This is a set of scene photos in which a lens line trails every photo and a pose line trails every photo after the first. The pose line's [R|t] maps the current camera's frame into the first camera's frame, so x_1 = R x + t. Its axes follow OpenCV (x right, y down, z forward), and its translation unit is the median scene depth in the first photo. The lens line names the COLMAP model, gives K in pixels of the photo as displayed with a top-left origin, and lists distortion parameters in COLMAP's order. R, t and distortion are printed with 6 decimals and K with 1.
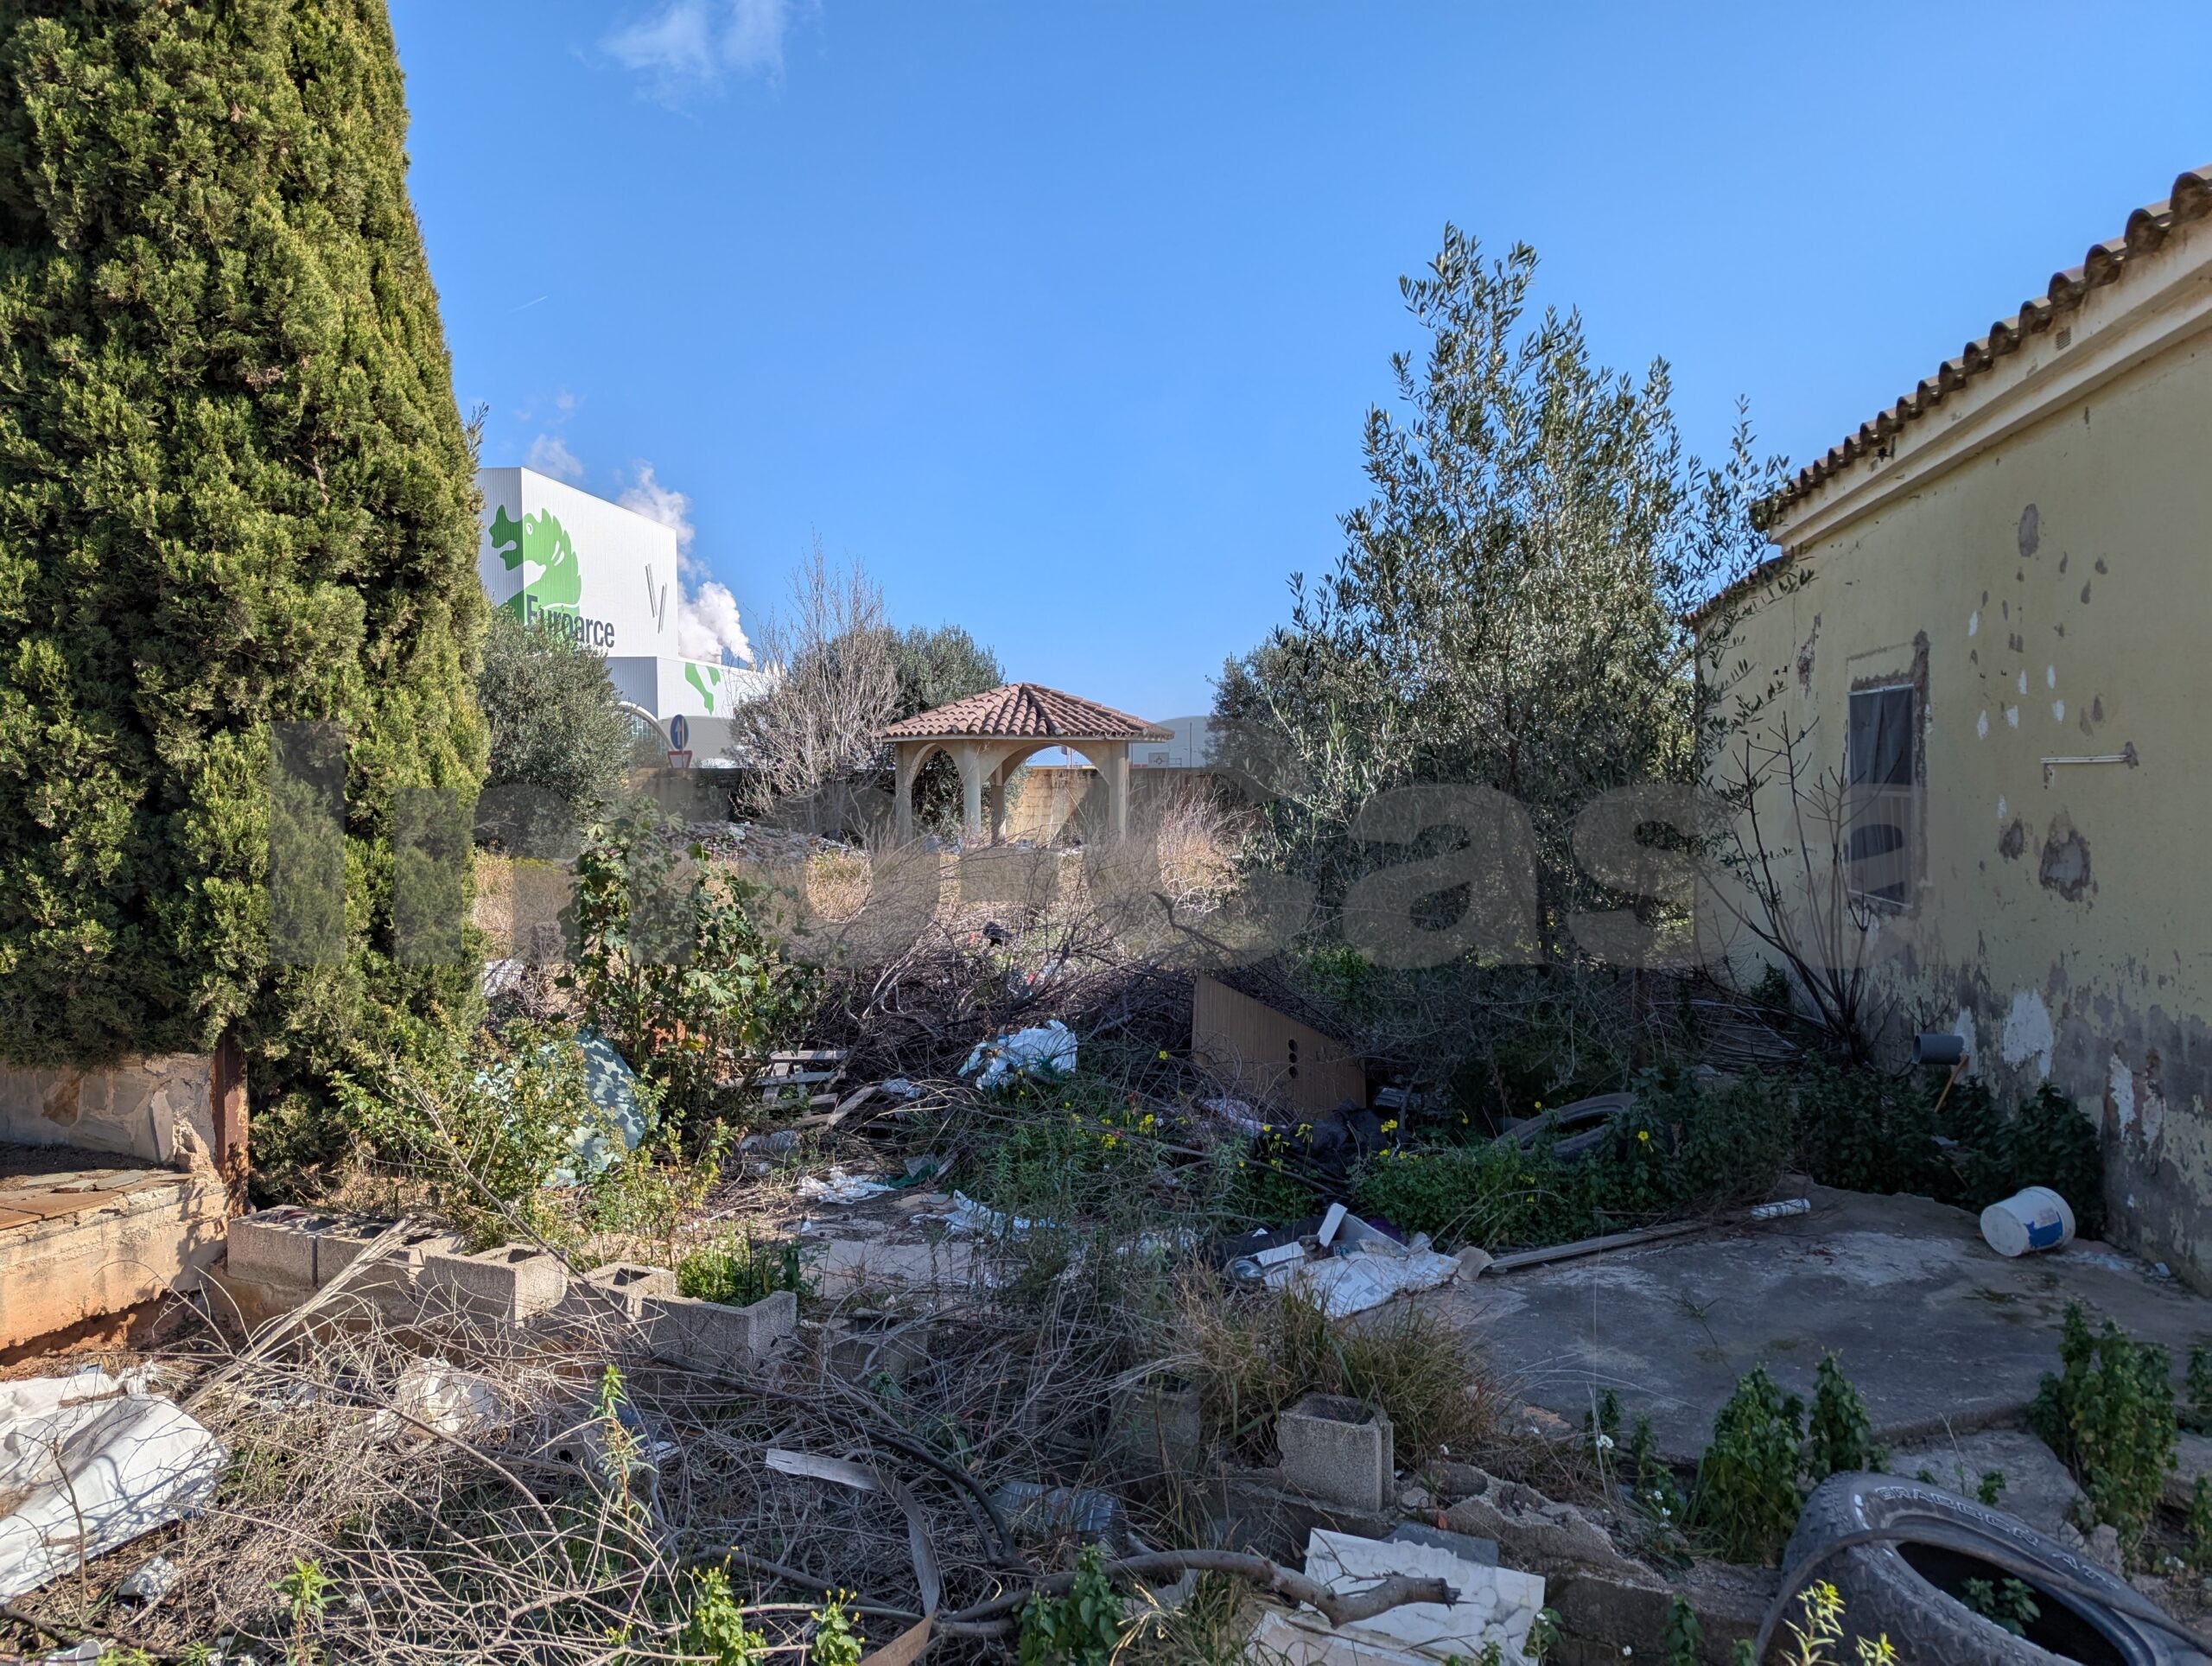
lens RADIAL K [[1556.9, 0, 1106.0], [0, 1556.9, 833.0], [0, 0, 1]] dist [0.059847, -0.056767]
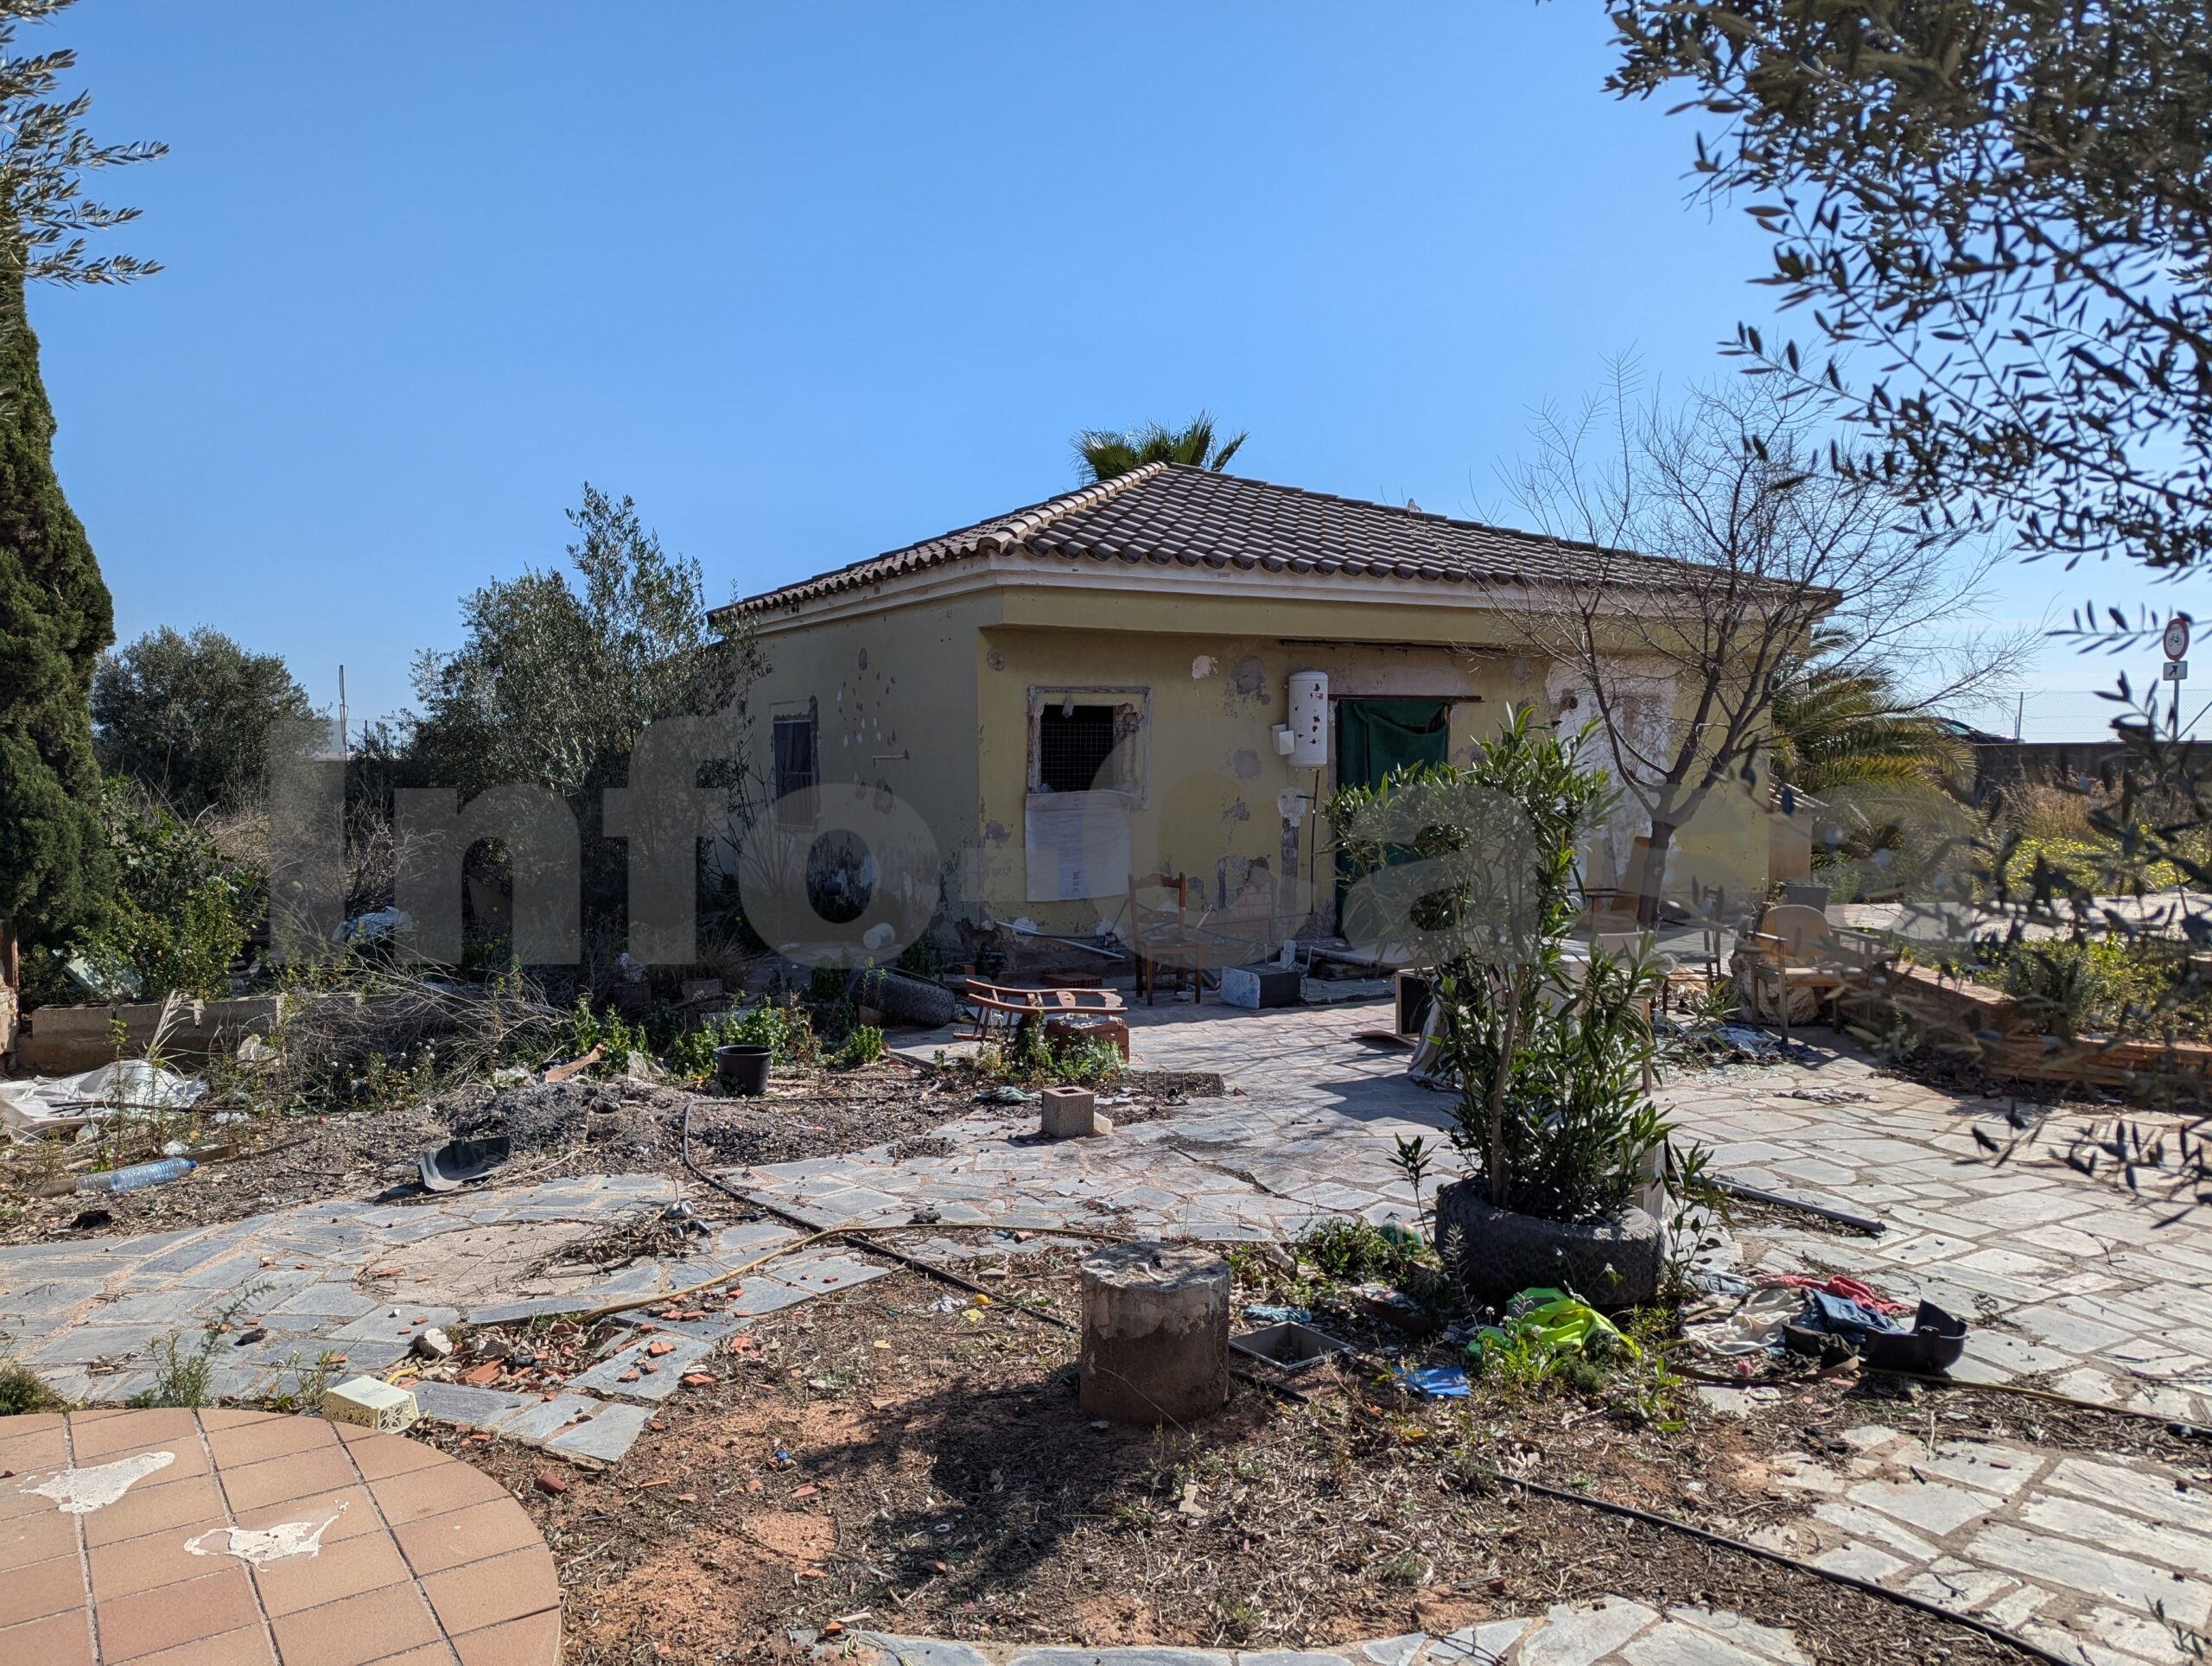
lens RADIAL K [[1556.9, 0, 1106.0], [0, 1556.9, 833.0], [0, 0, 1]] dist [0.059847, -0.056767]
pose [[0.728750, -0.035619, 0.683853, -0.689058], [0.051515, 0.998668, -0.002880, 0.086556], [-0.682839, 0.037327, 0.729614, -0.865276]]
